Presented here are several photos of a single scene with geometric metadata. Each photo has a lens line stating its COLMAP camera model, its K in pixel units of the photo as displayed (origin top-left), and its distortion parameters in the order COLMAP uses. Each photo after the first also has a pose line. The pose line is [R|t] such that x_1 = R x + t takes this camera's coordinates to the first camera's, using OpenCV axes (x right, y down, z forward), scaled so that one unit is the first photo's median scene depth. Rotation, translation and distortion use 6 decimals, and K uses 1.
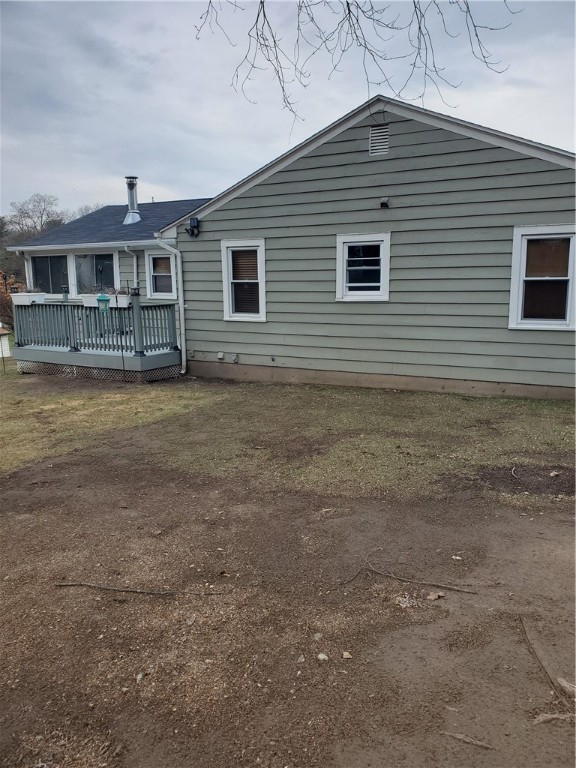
lens RADIAL K [[589.6, 0, 283.5], [0, 589.6, 376.3], [0, 0, 1]] dist [0.024996, -0.005923]
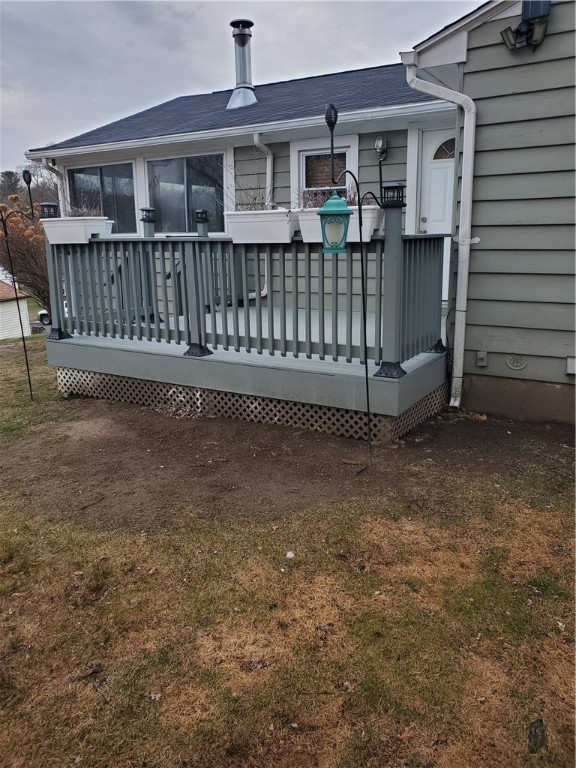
lens RADIAL K [[589.6, 0, 287.8], [0, 589.6, 366.3], [0, 0, 1]] dist [0.024996, -0.005923]
pose [[0.999835, -0.001011, -0.018128, -0.290288], [0.001939, 0.998685, 0.051238, -0.056433], [0.018052, -0.051265, 0.998522, 0.602897]]
